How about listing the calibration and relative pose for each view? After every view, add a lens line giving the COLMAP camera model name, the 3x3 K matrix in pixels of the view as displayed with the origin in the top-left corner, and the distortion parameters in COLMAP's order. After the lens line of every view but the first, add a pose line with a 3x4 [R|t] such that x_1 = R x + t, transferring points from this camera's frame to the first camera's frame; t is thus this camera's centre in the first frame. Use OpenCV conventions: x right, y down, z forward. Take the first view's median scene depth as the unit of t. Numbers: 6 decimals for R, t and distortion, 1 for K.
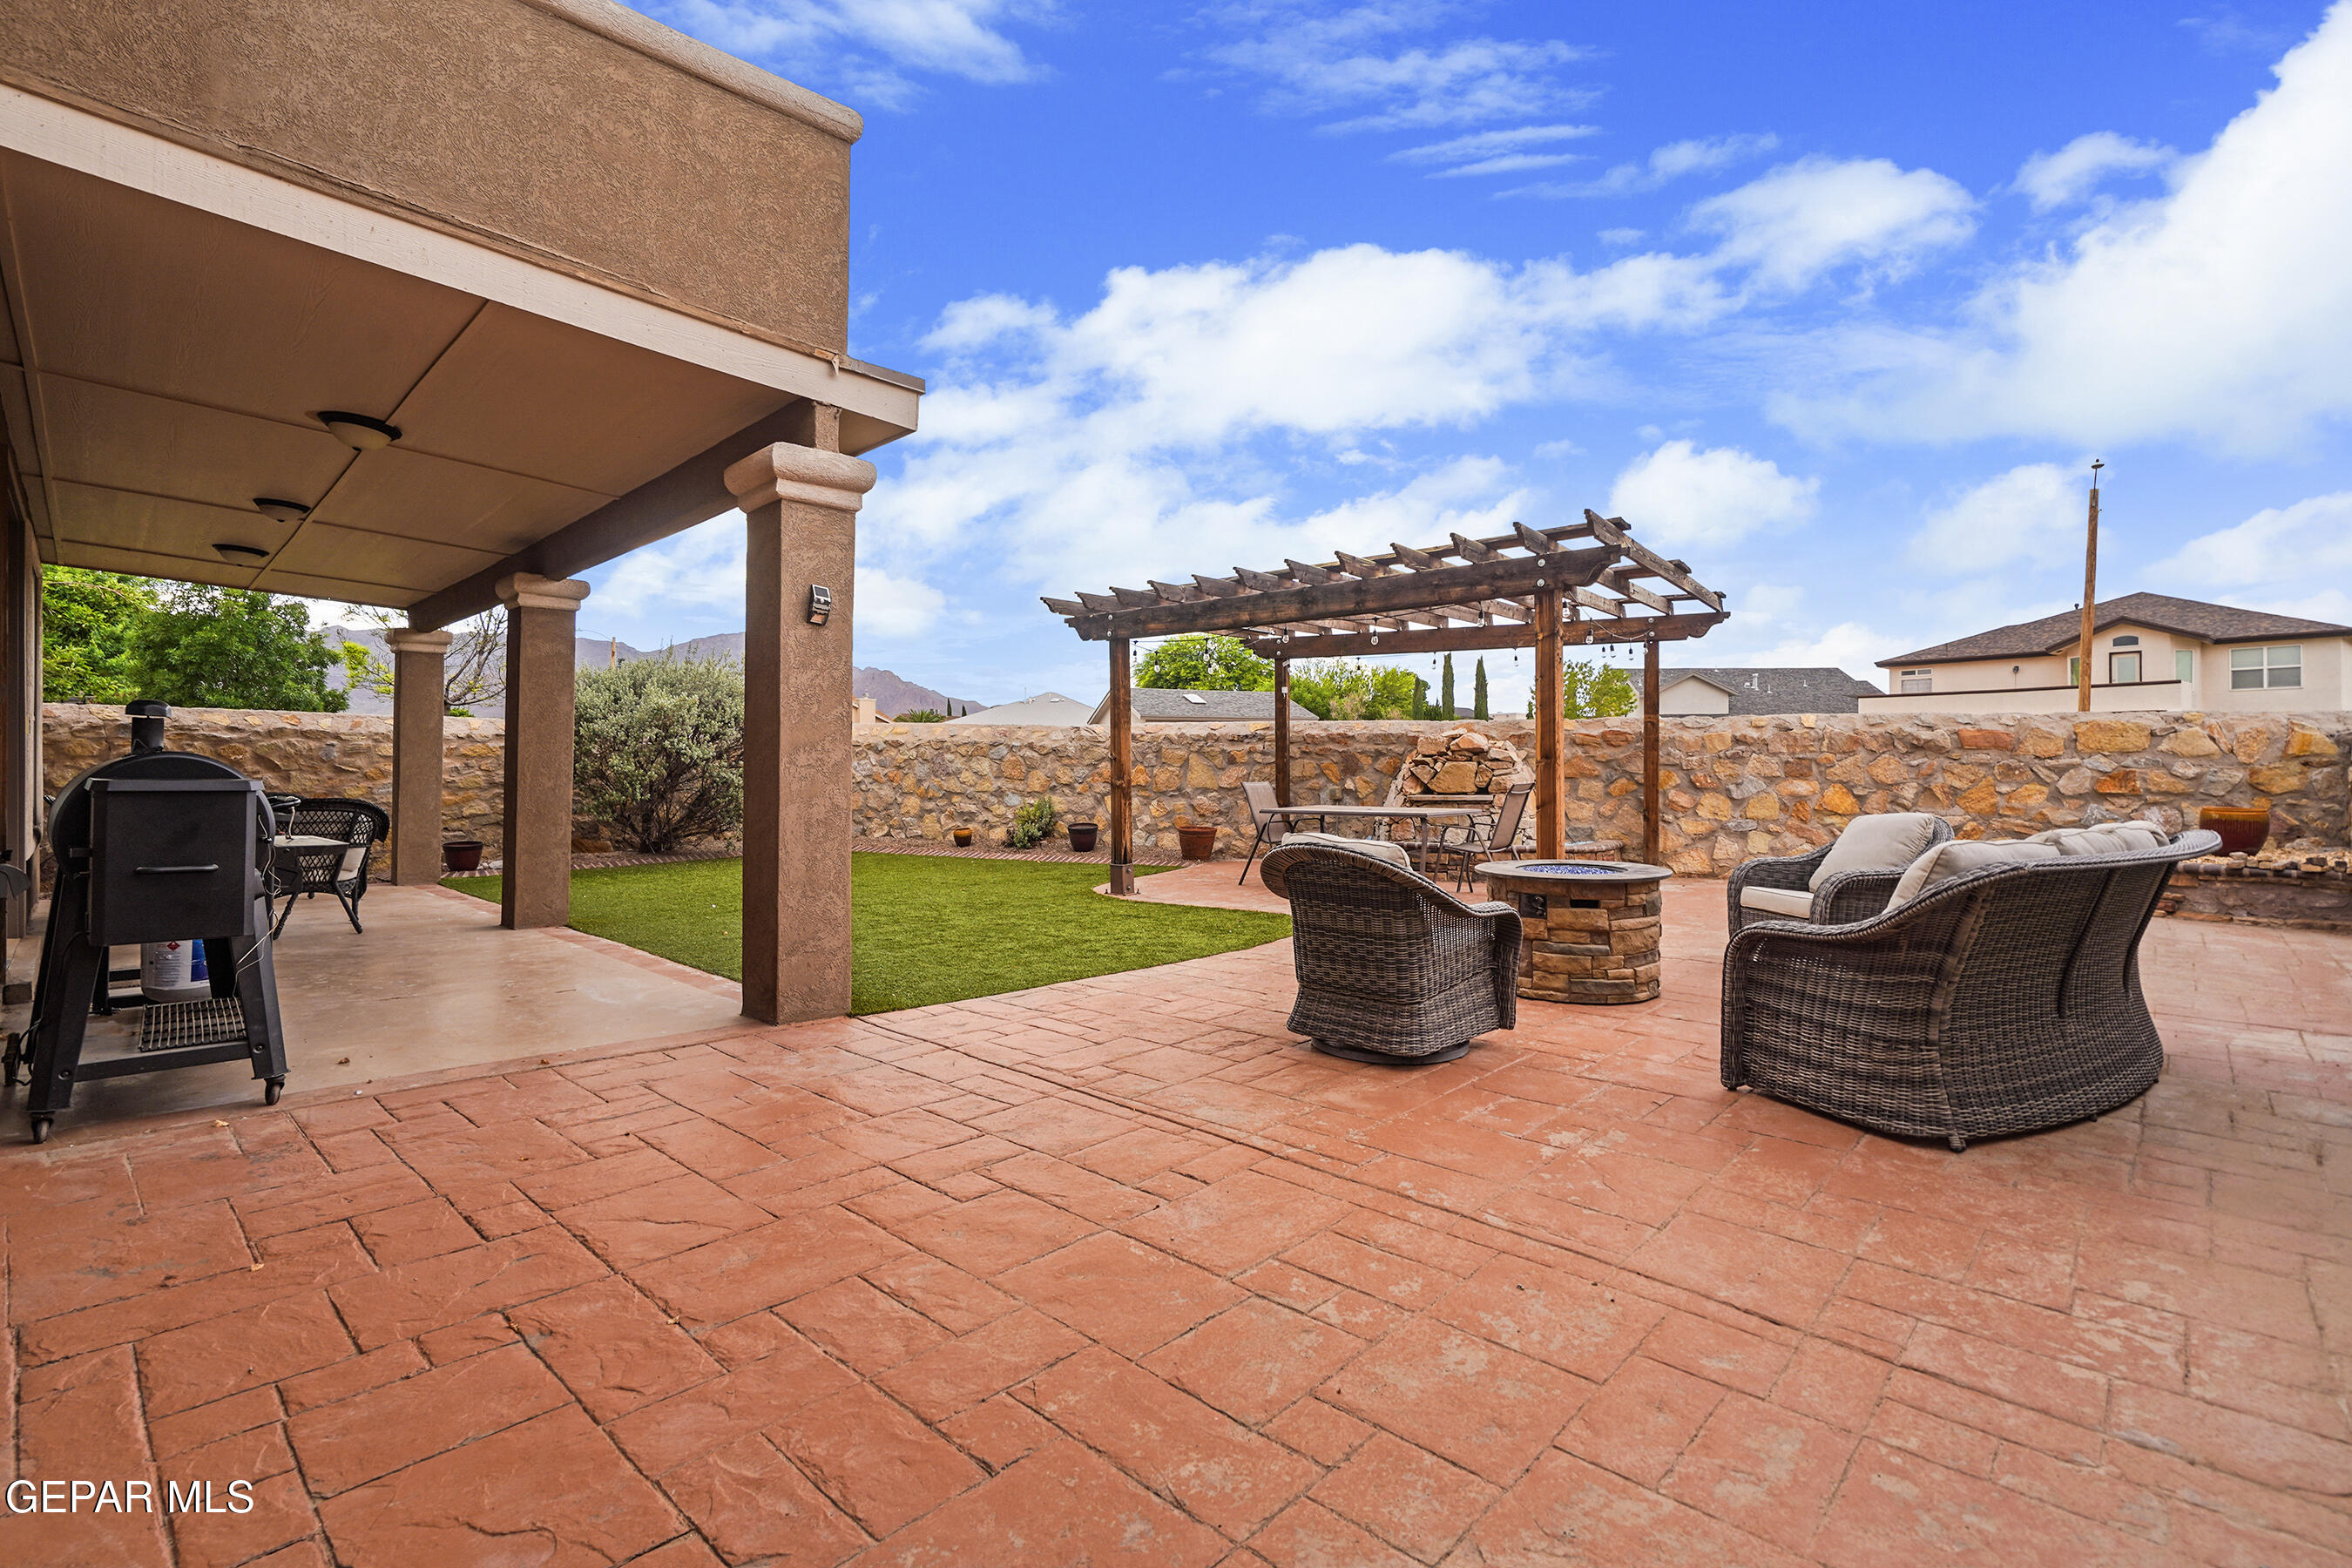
lens RADIAL K [[1049.5, 0, 1173.0], [0, 1049.5, 750.7], [0, 0, 1]] dist [-0.000127, 0.000091]
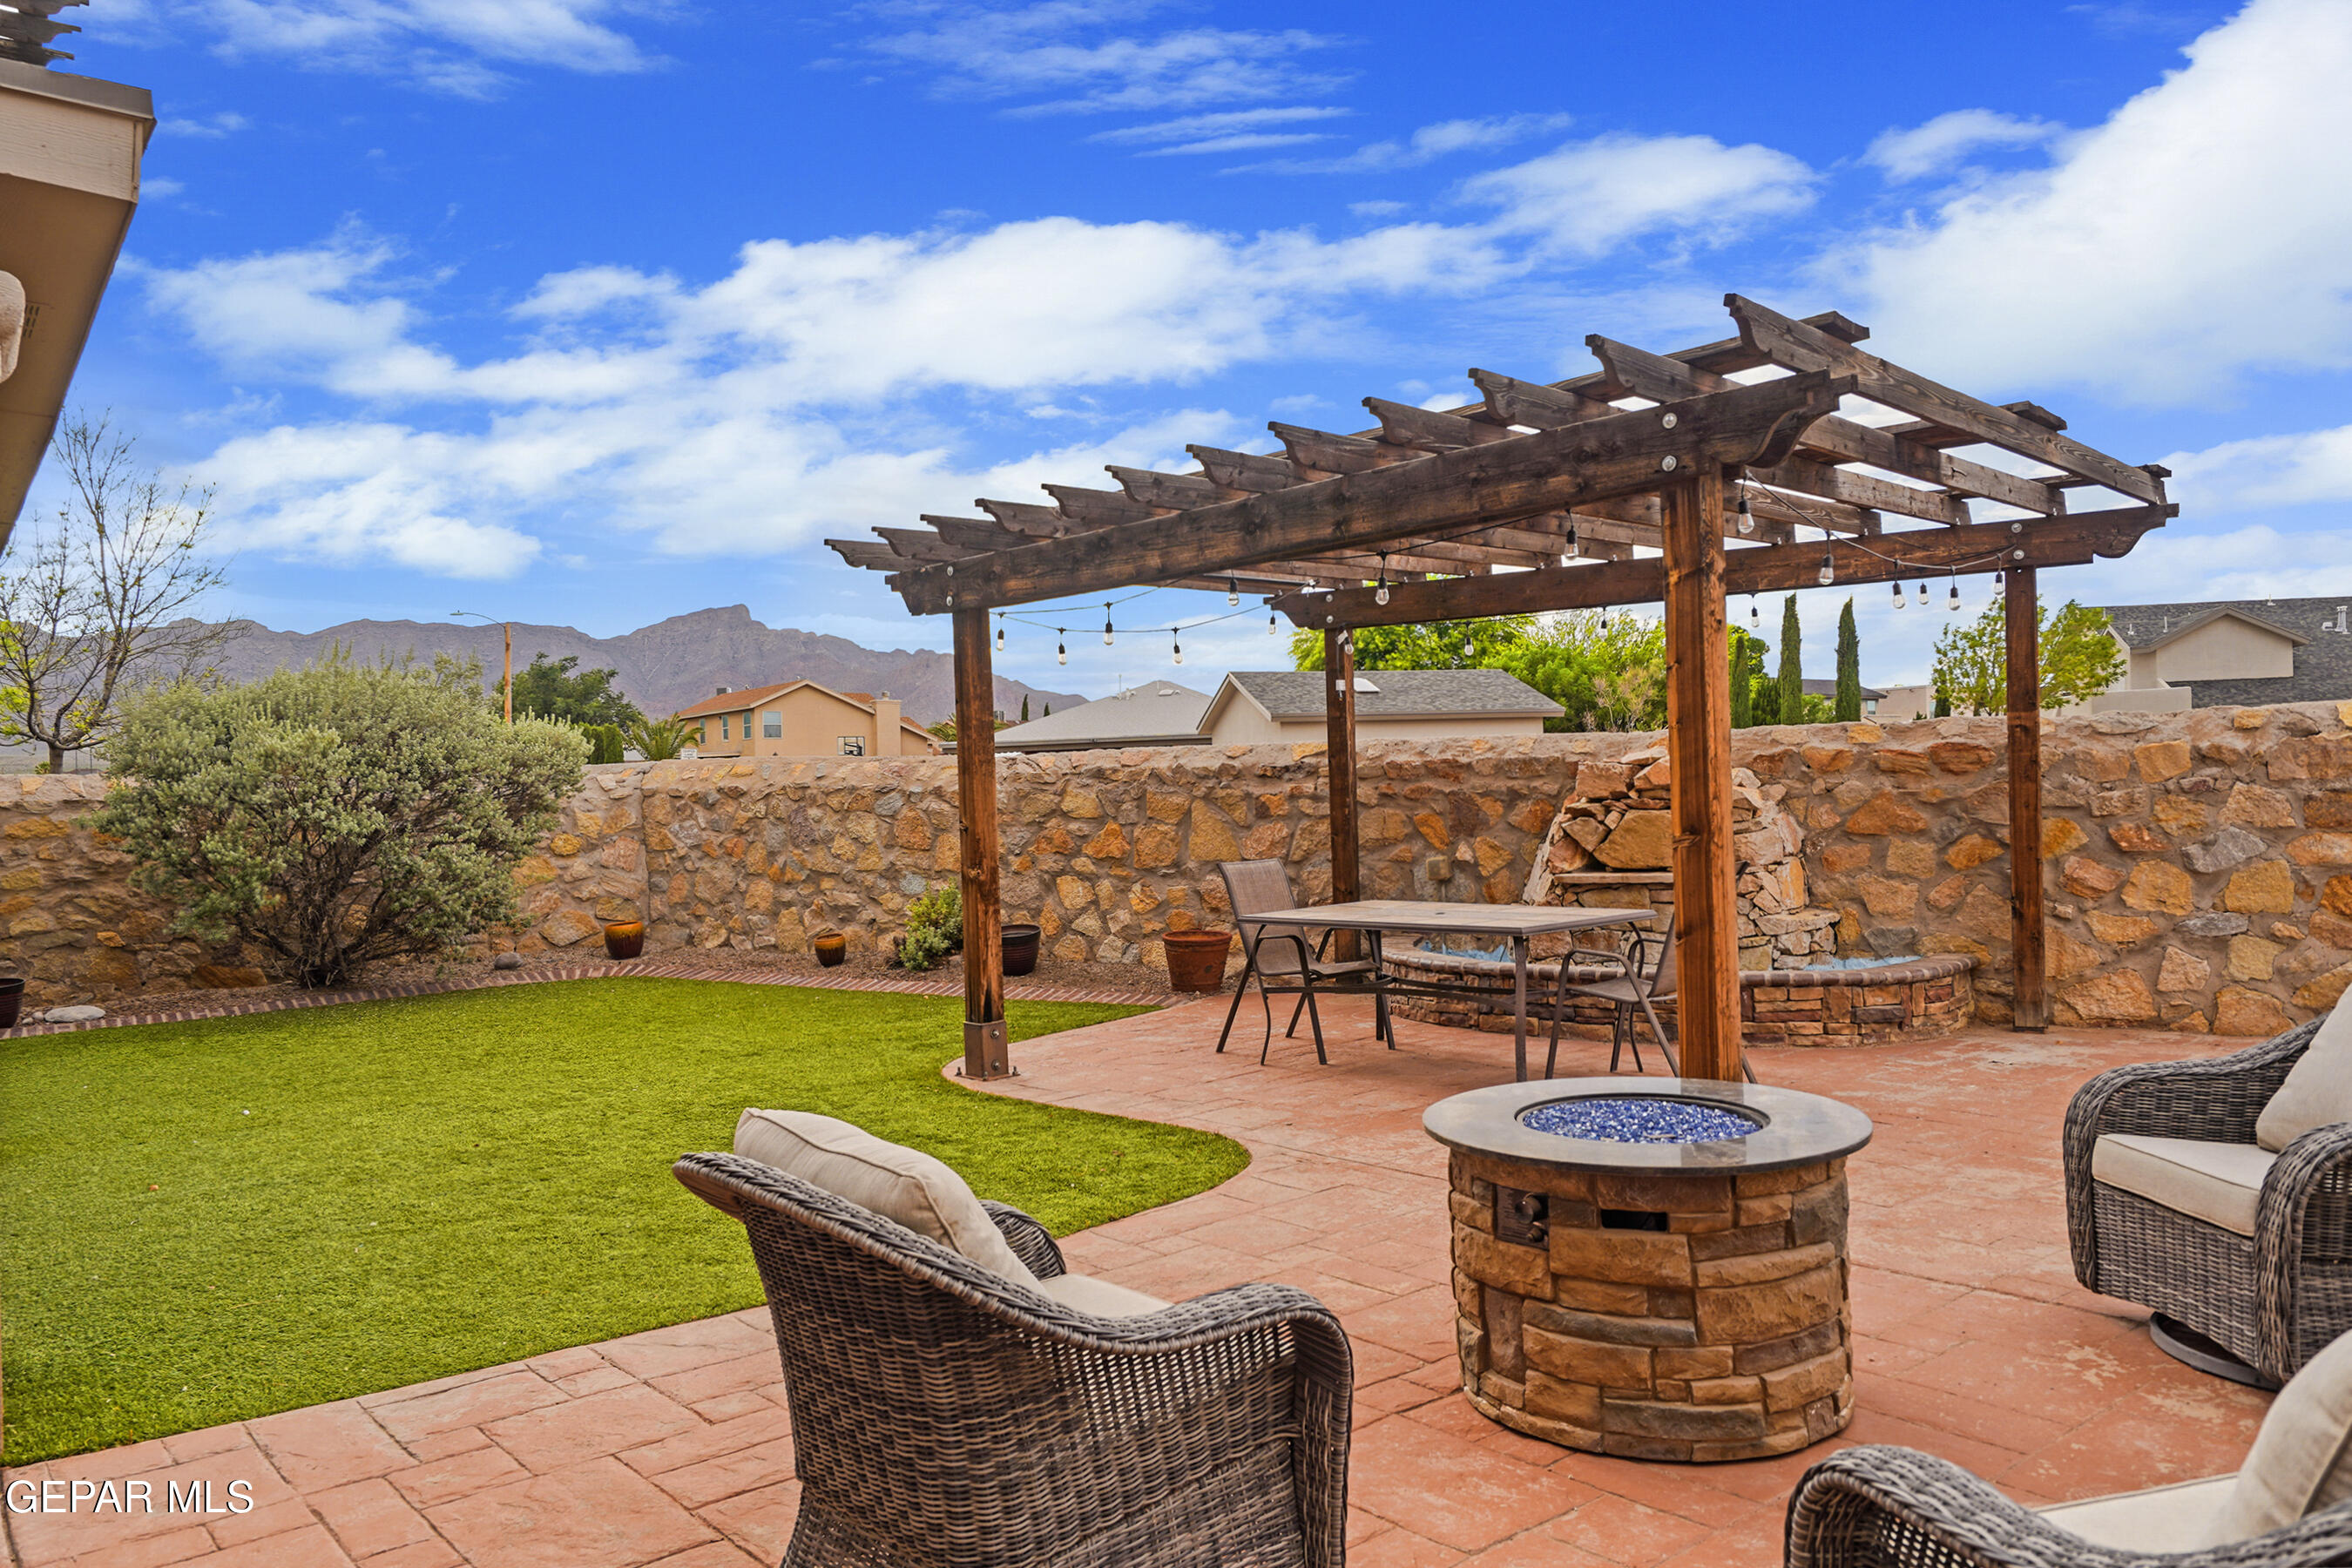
lens RADIAL K [[1613.7, 0, 1176.0], [0, 1613.7, 784.0], [0, 0, 1]] dist [0.011239, -0.000569]
pose [[0.992017, -0.027688, -0.123029, 0.135261], [0.029195, 0.999519, 0.010461, -0.018598], [0.122680, -0.013970, 0.992348, 0.155319]]
